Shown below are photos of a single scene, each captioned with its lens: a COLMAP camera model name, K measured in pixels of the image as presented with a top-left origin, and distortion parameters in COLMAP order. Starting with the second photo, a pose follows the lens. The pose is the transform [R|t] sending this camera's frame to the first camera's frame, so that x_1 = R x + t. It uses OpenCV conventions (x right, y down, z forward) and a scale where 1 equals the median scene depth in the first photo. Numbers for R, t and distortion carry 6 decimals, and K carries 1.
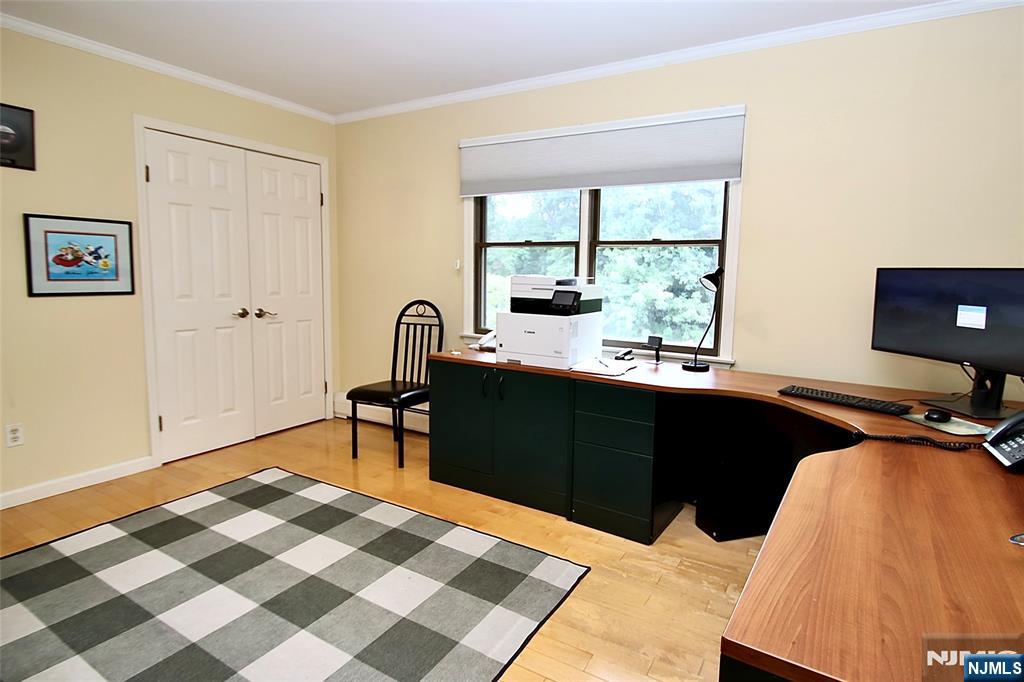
lens RADIAL K [[526.6, 0, 514.1], [0, 526.6, 321.1], [0, 0, 1]] dist [0.000997, -0.000061]
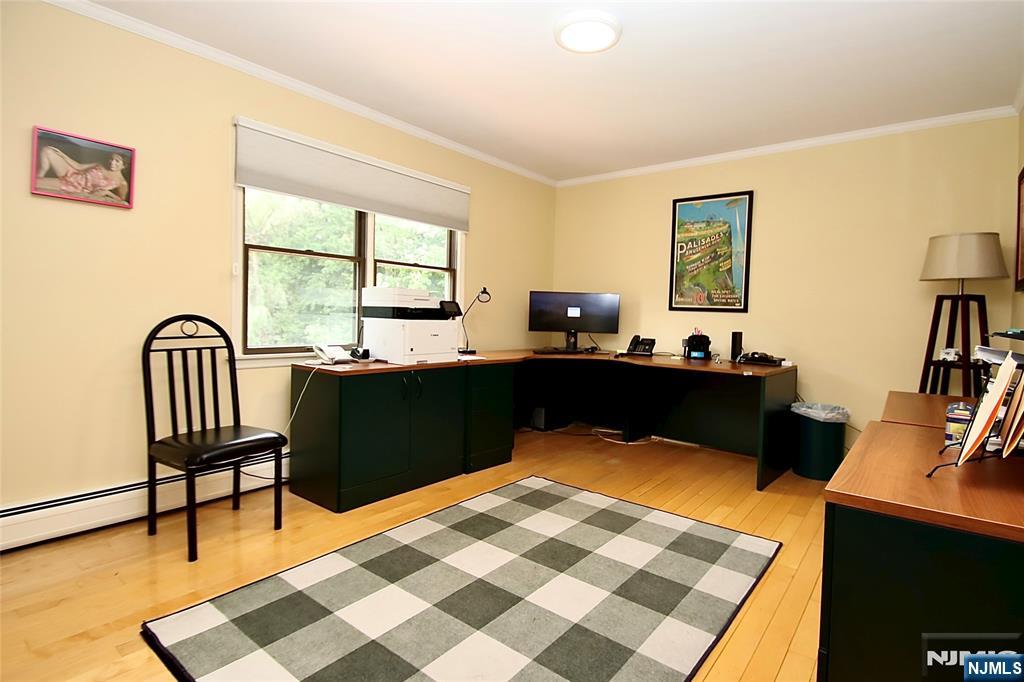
lens RADIAL K [[522.9, 0, 512.0], [0, 522.9, 341.0], [0, 0, 1]] dist [-0.001803, -0.000421]
pose [[0.143268, -0.069057, 0.987272, -0.900545], [0.060635, 0.996301, 0.060890, -0.023516], [-0.987825, 0.051140, 0.146926, 0.522975]]
